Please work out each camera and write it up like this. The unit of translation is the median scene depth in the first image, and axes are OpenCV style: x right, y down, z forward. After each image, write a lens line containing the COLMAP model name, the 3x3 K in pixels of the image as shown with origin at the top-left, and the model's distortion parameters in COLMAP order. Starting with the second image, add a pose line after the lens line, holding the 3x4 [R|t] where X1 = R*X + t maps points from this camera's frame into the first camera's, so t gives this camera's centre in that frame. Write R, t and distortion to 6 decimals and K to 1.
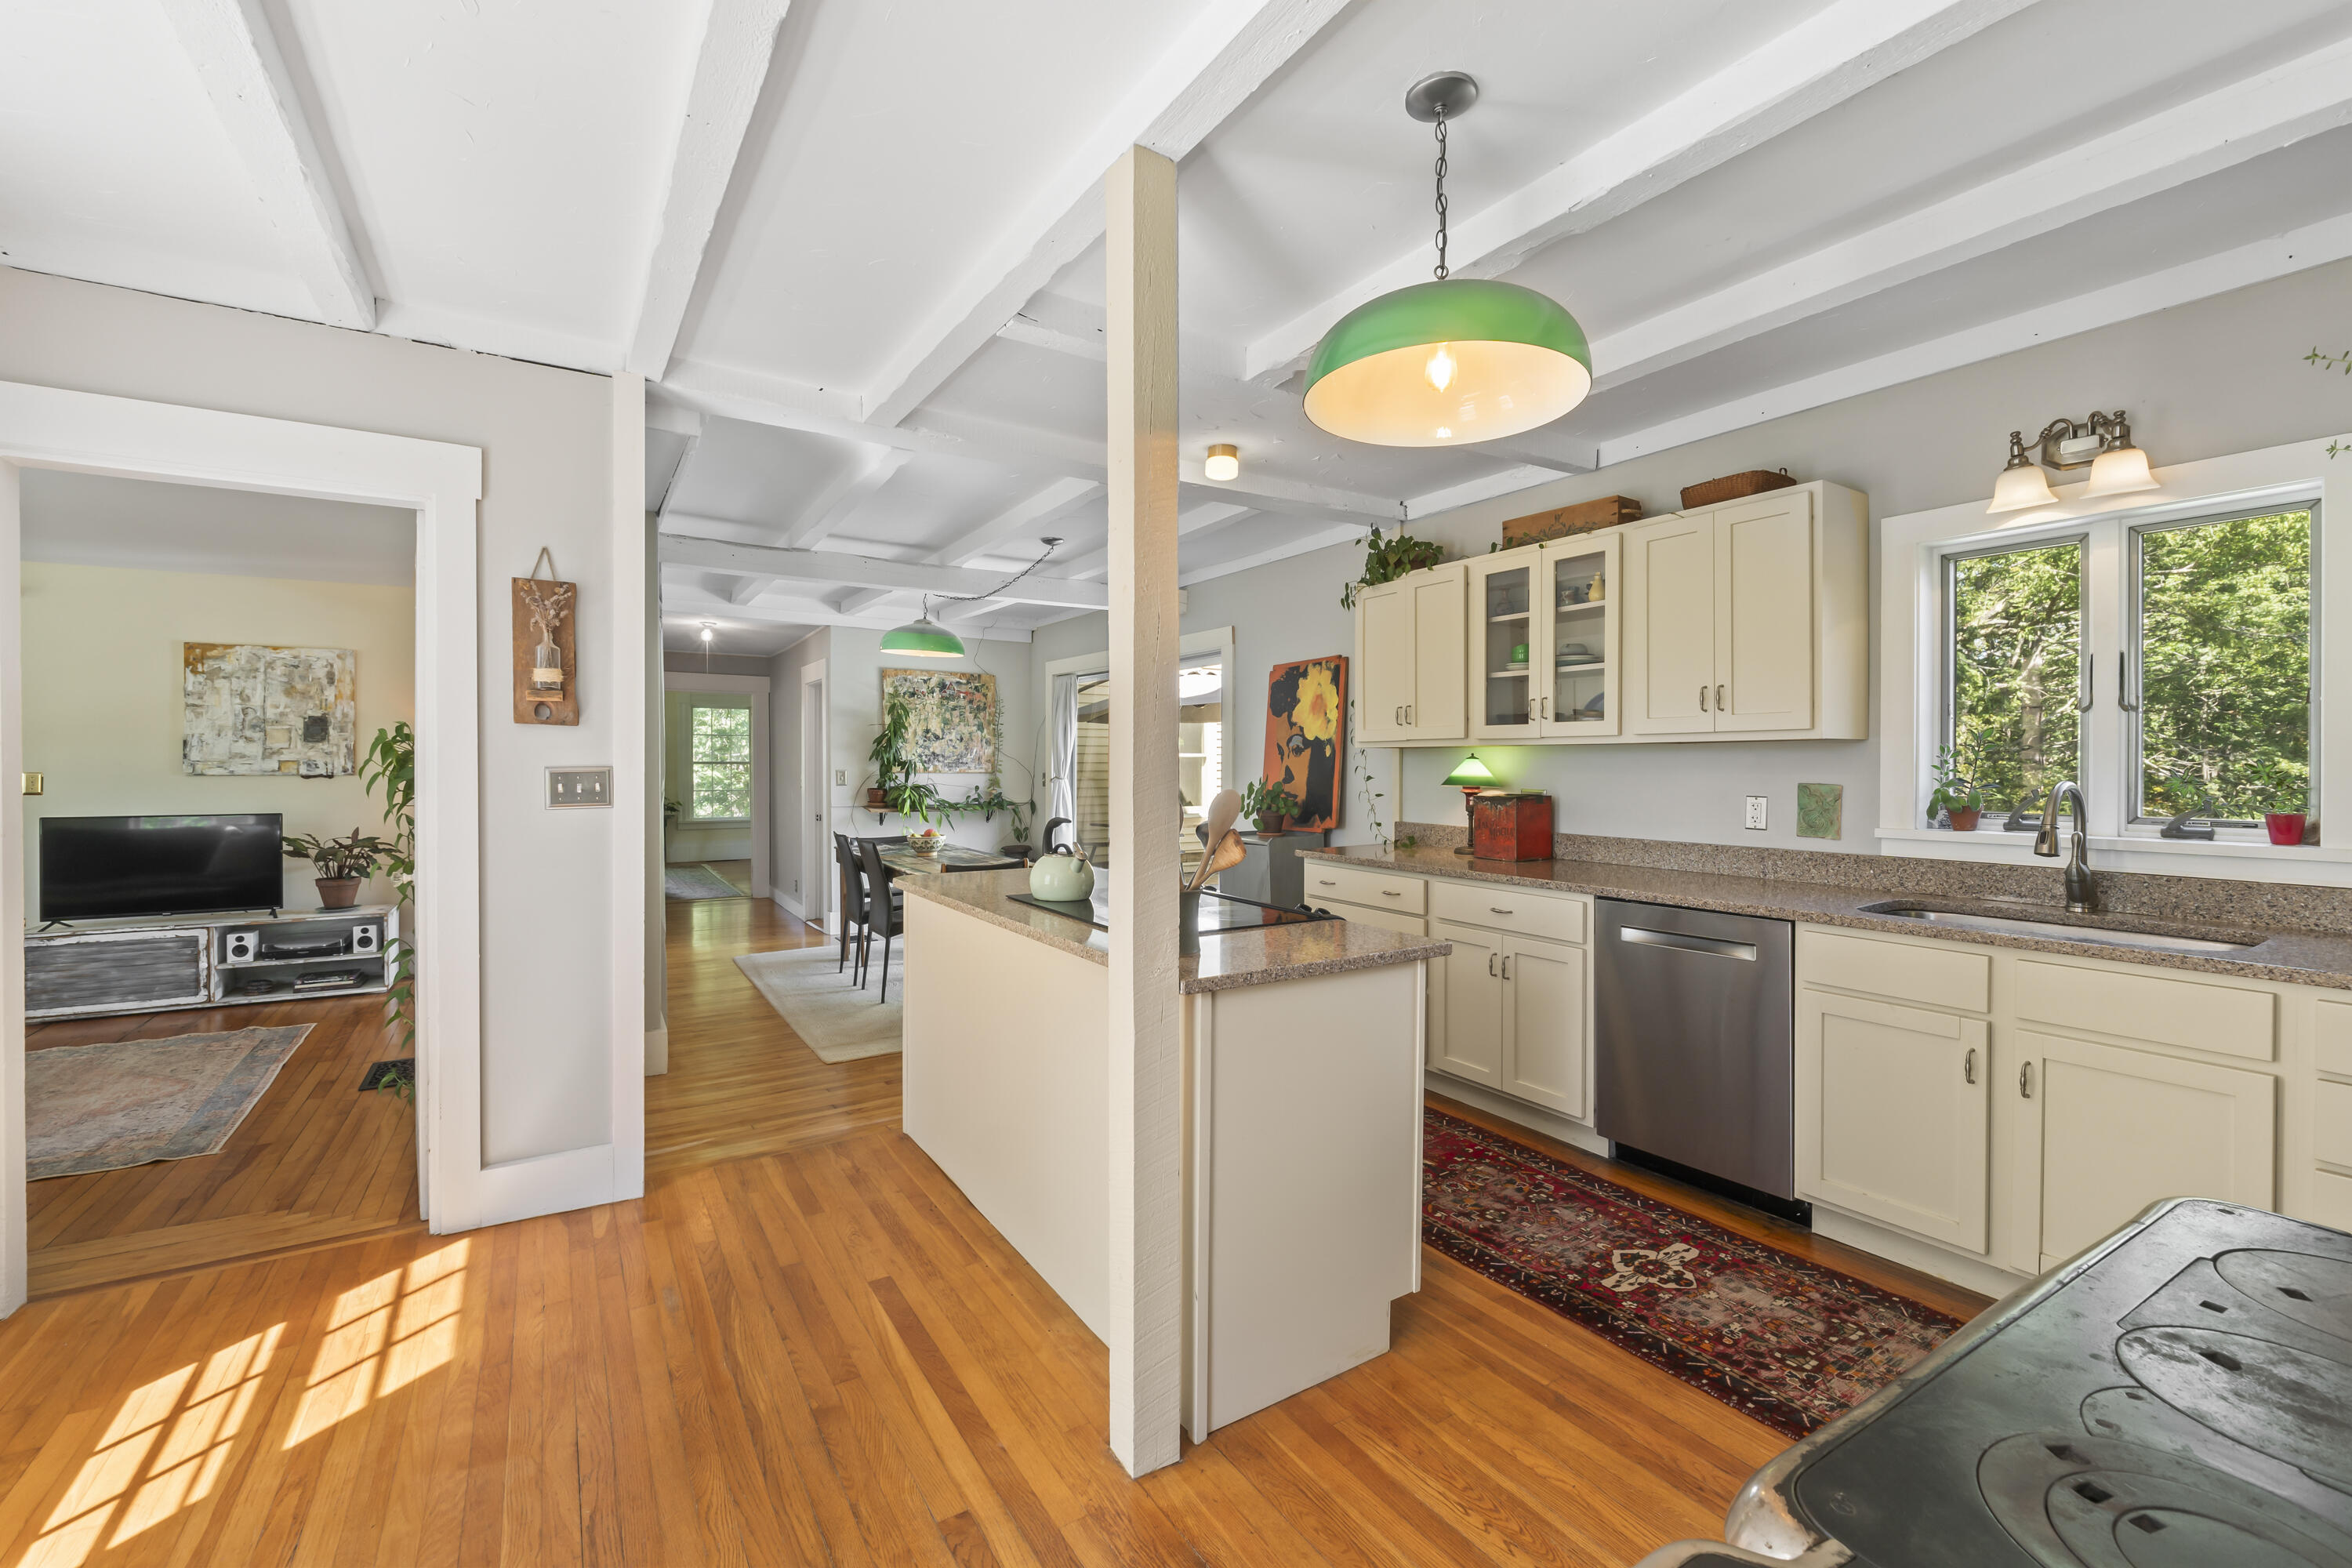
lens RADIAL K [[1003.6, 0, 1172.6], [0, 1003.6, 774.1], [0, 0, 1]] dist [-0.000535, -0.000007]
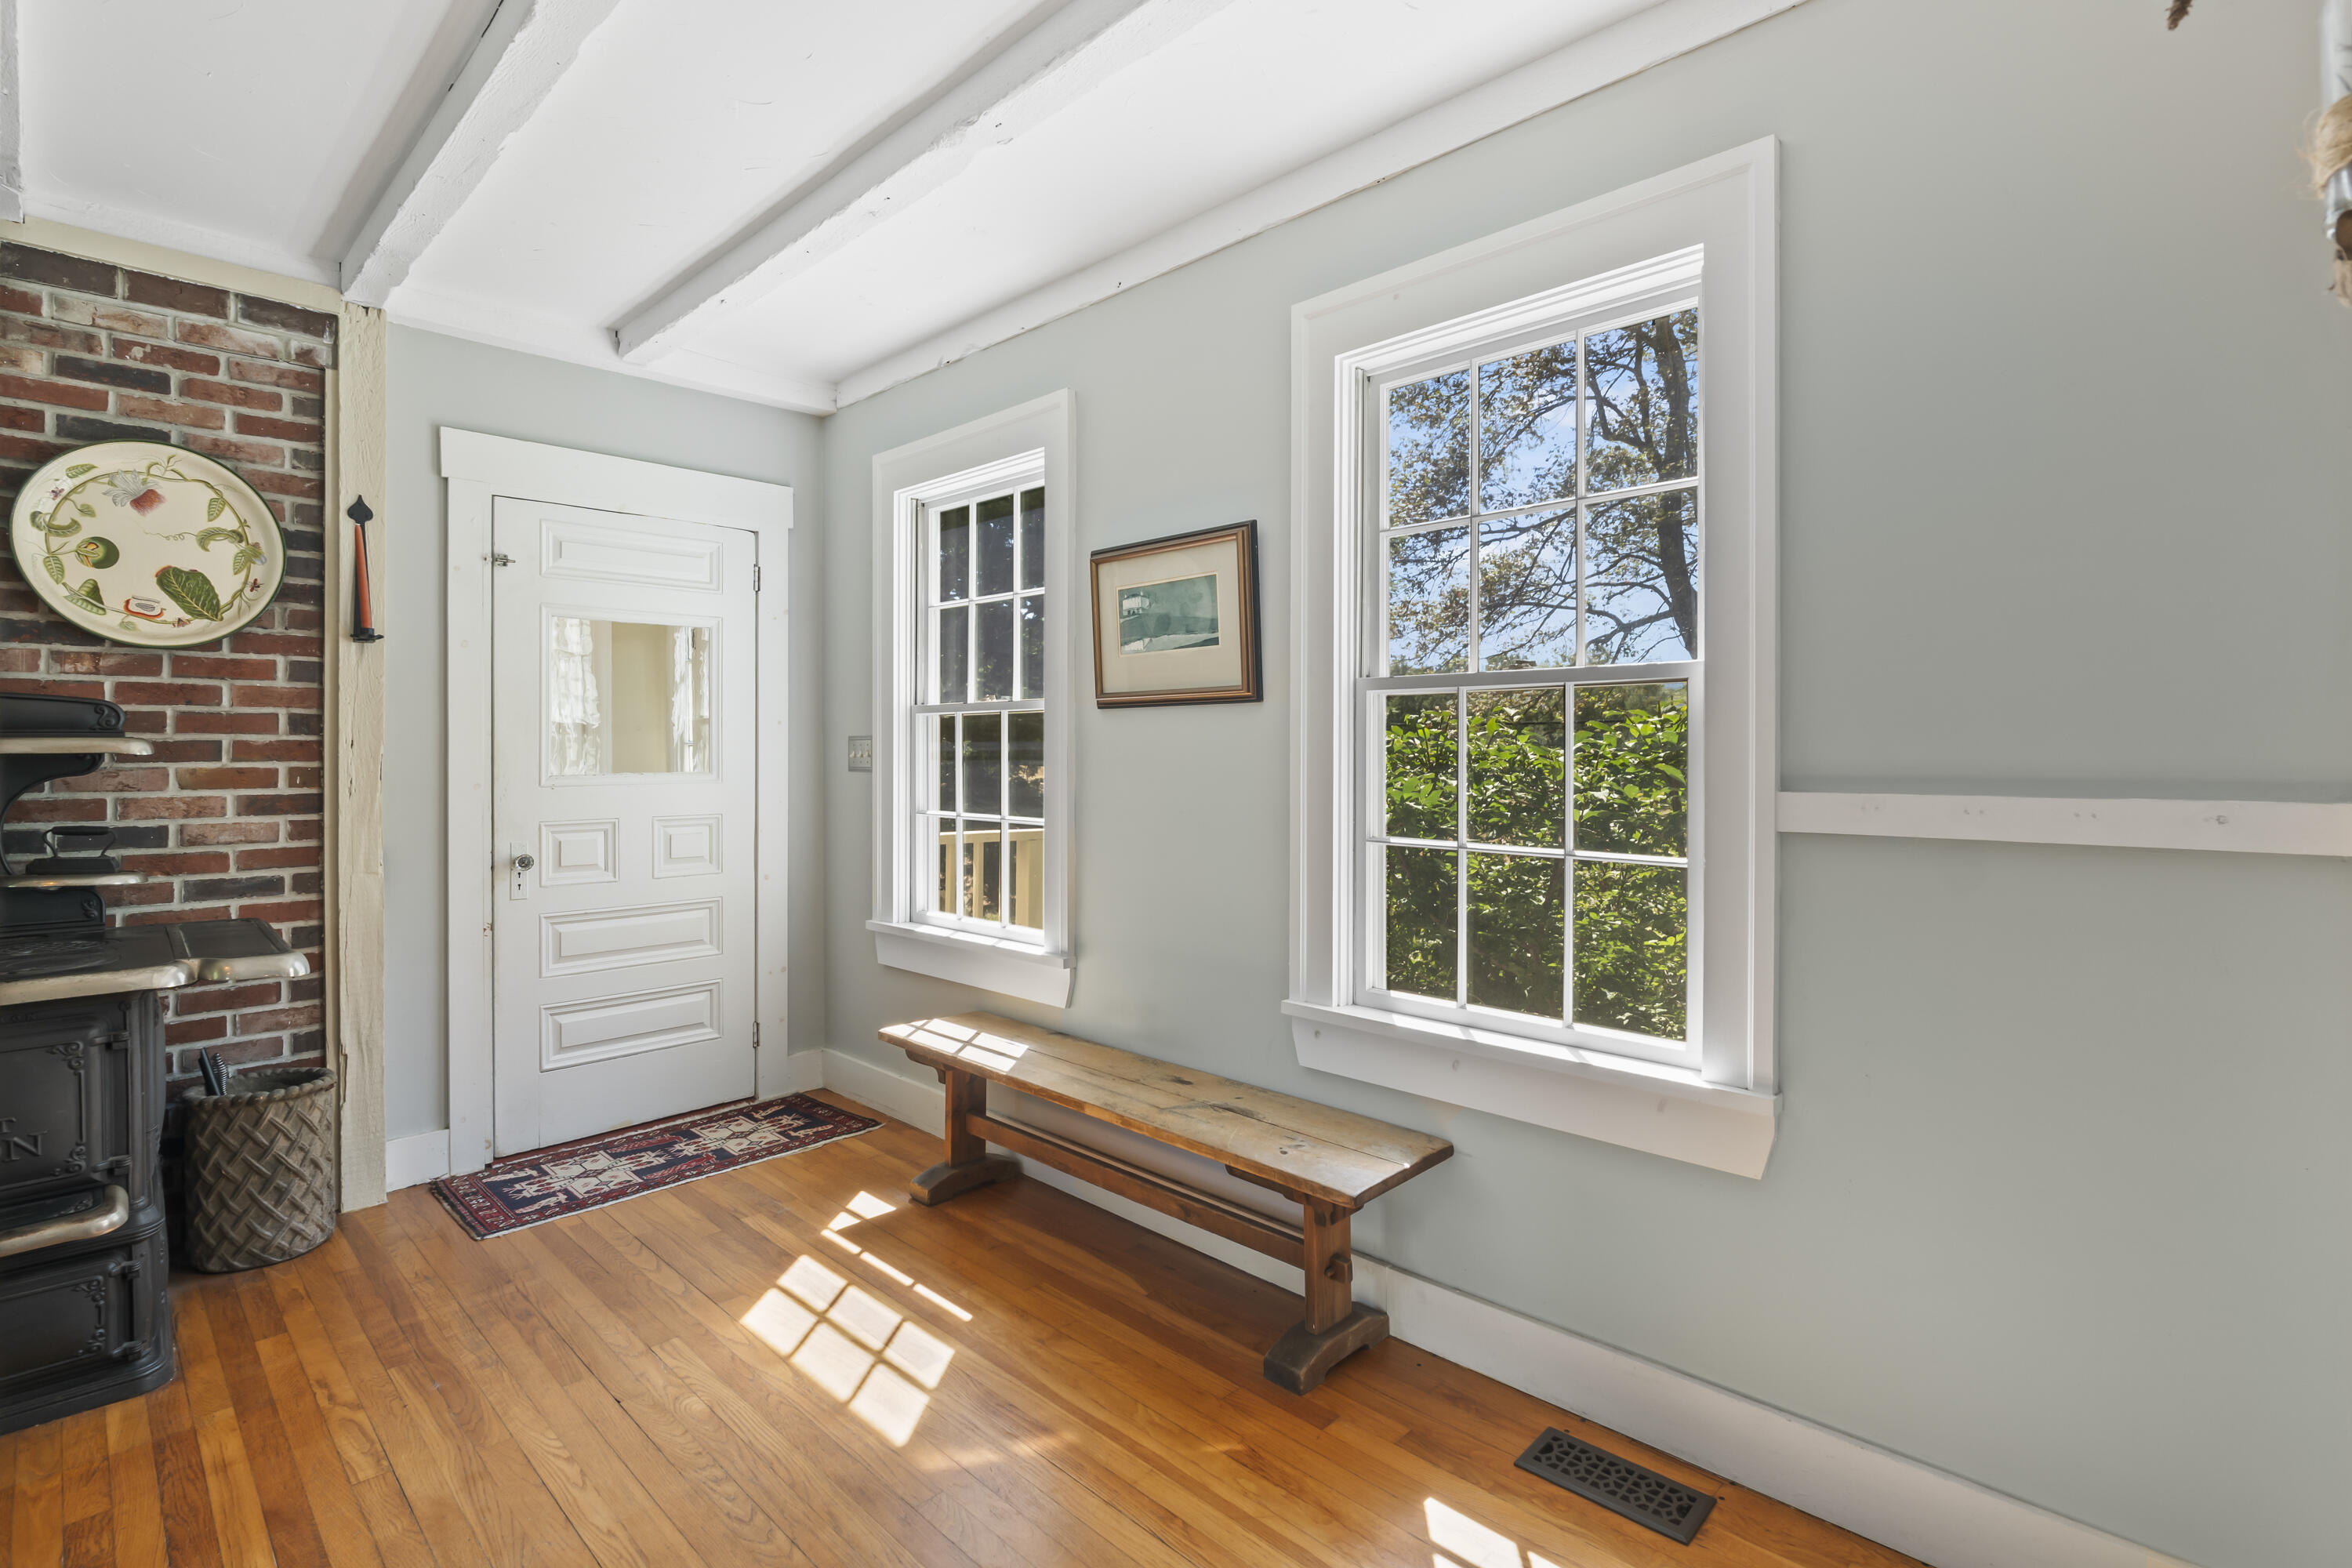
lens RADIAL K [[1131.0, 0, 1176.7], [0, 1131.0, 771.2], [0, 0, 1]] dist [0.000374, 0.000030]
pose [[-0.974271, 0.001492, -0.225373, -0.787568], [-0.003666, 0.999741, 0.022465, 0.012326], [0.225348, 0.022713, -0.974014, 1.927690]]
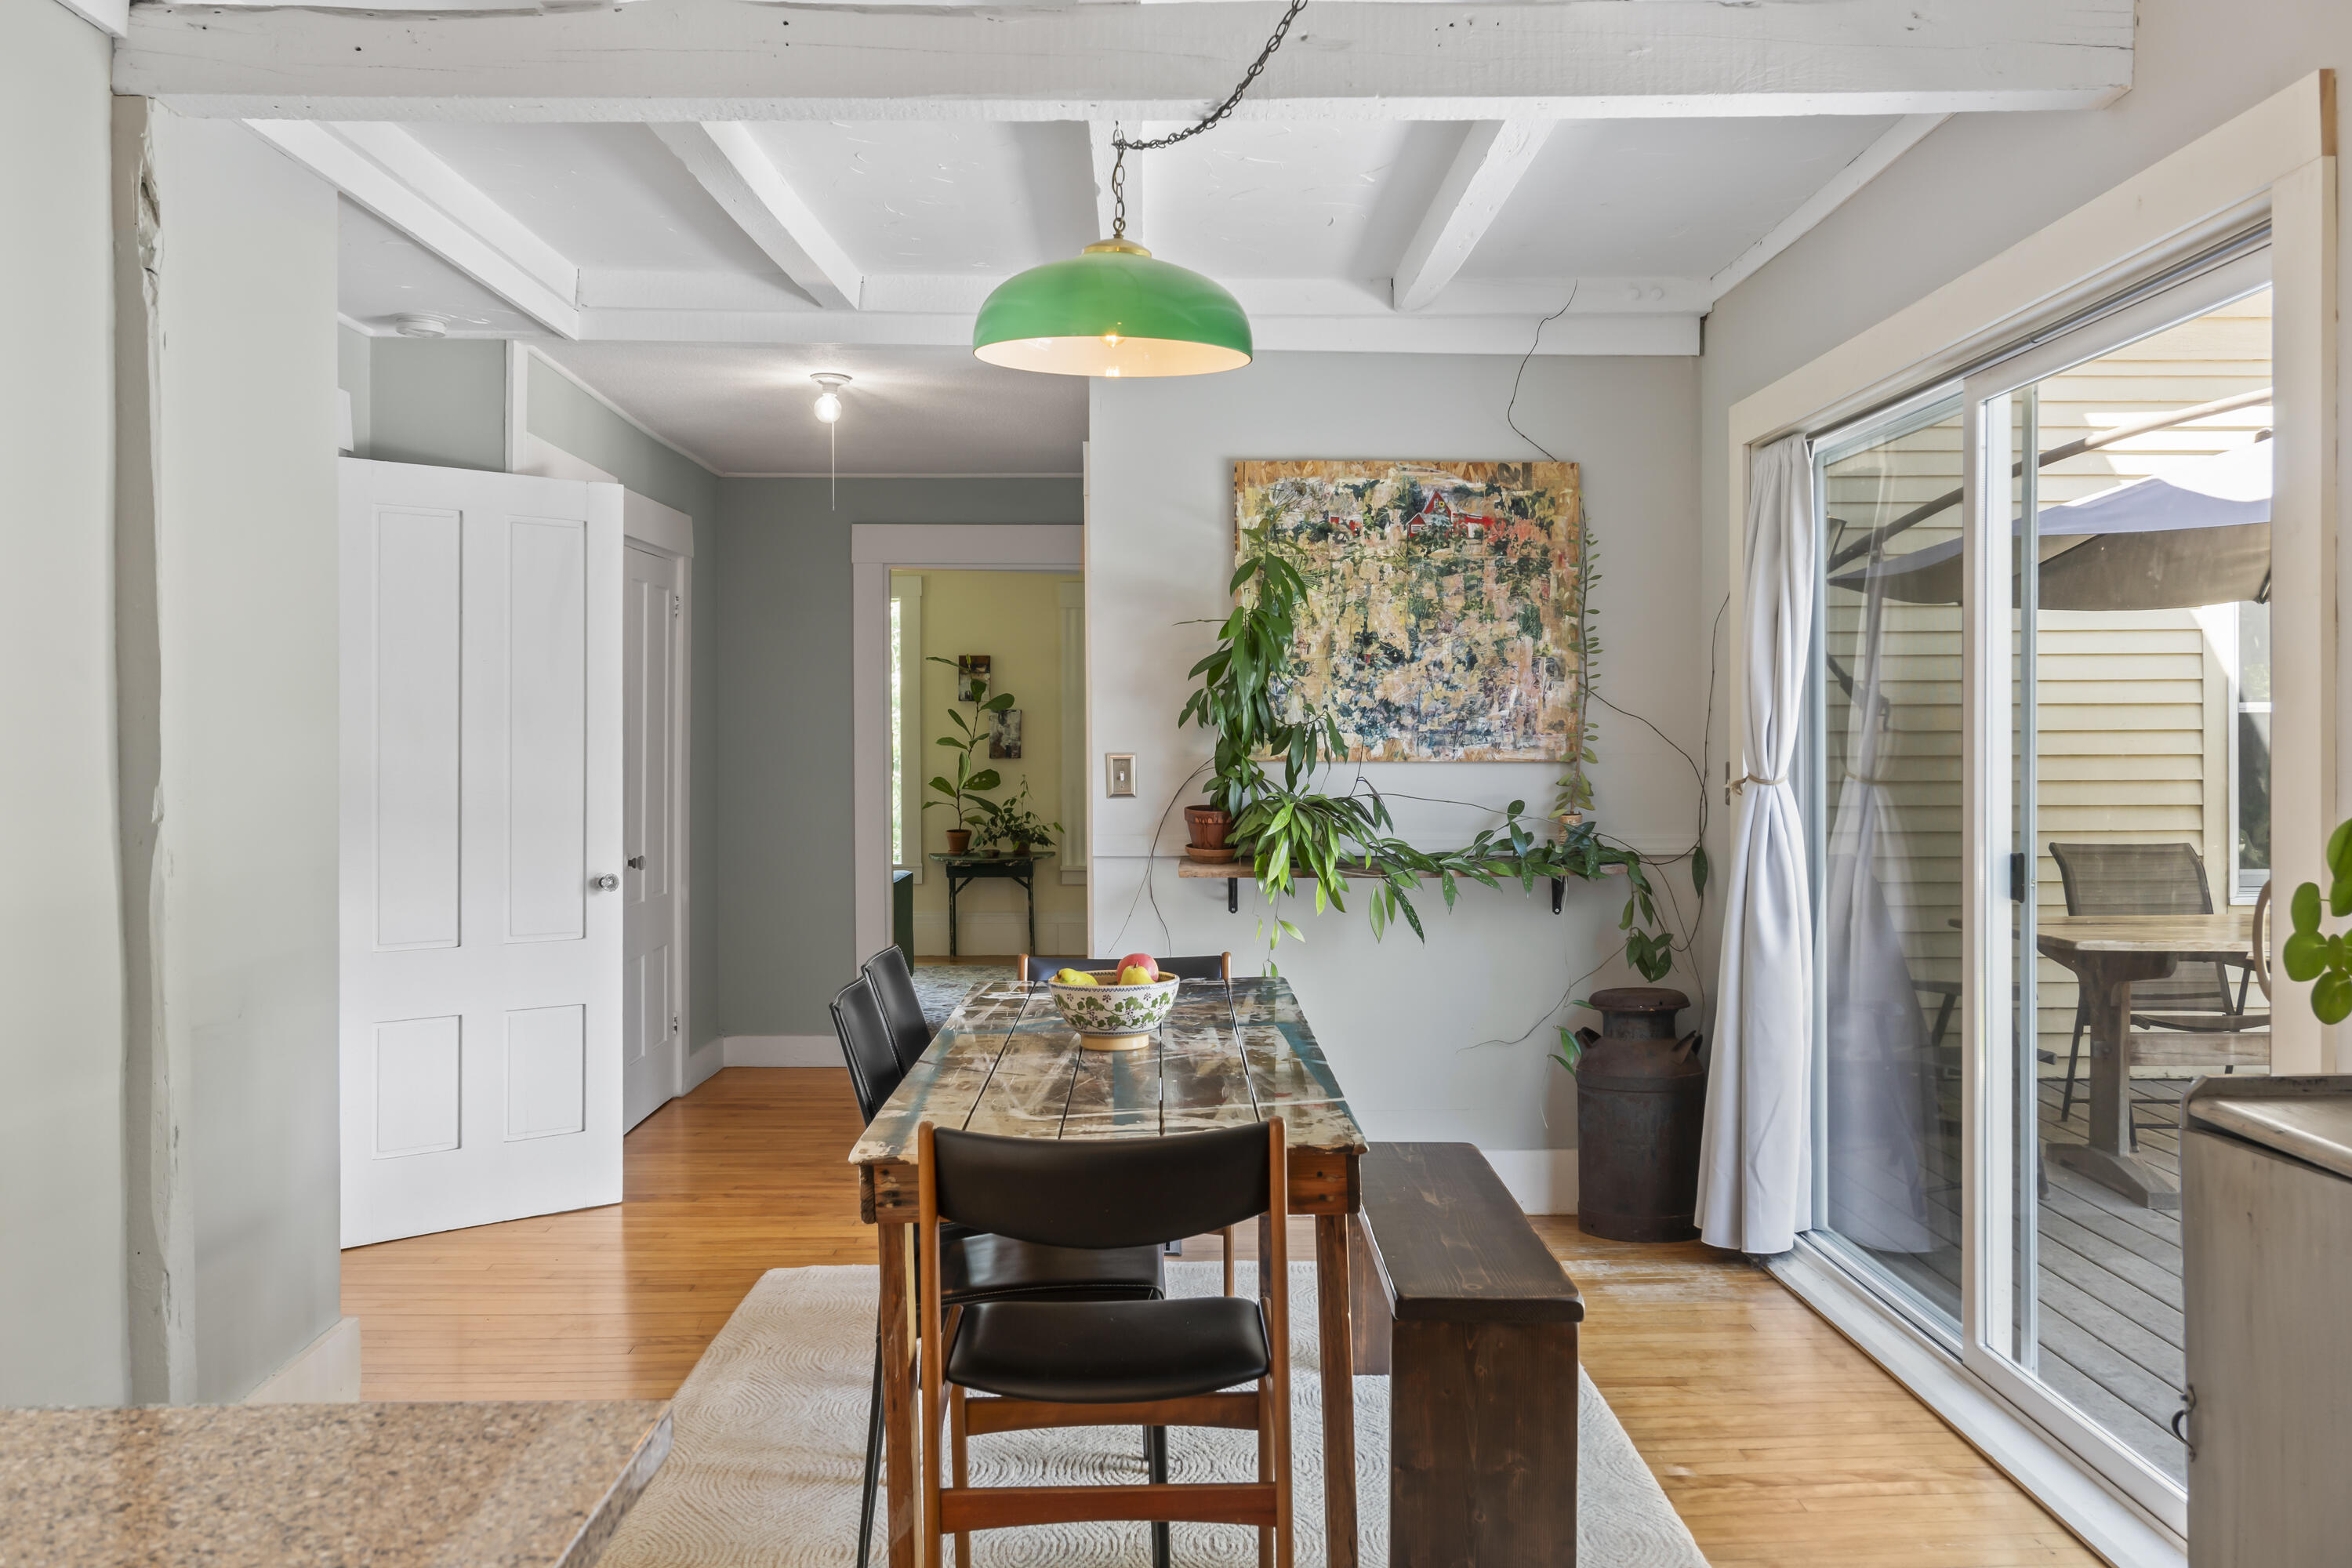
lens RADIAL K [[2021.4, 0, 1176.4], [0, 2021.4, 768.8], [0, 0, 1]] dist [-0.019641, -0.001617]
pose [[0.852003, 0.001368, -0.523535, 0.058046], [-0.002382, 0.999996, -0.001263, 0.002137], [0.523531, 0.002323, 0.852003, 0.386224]]
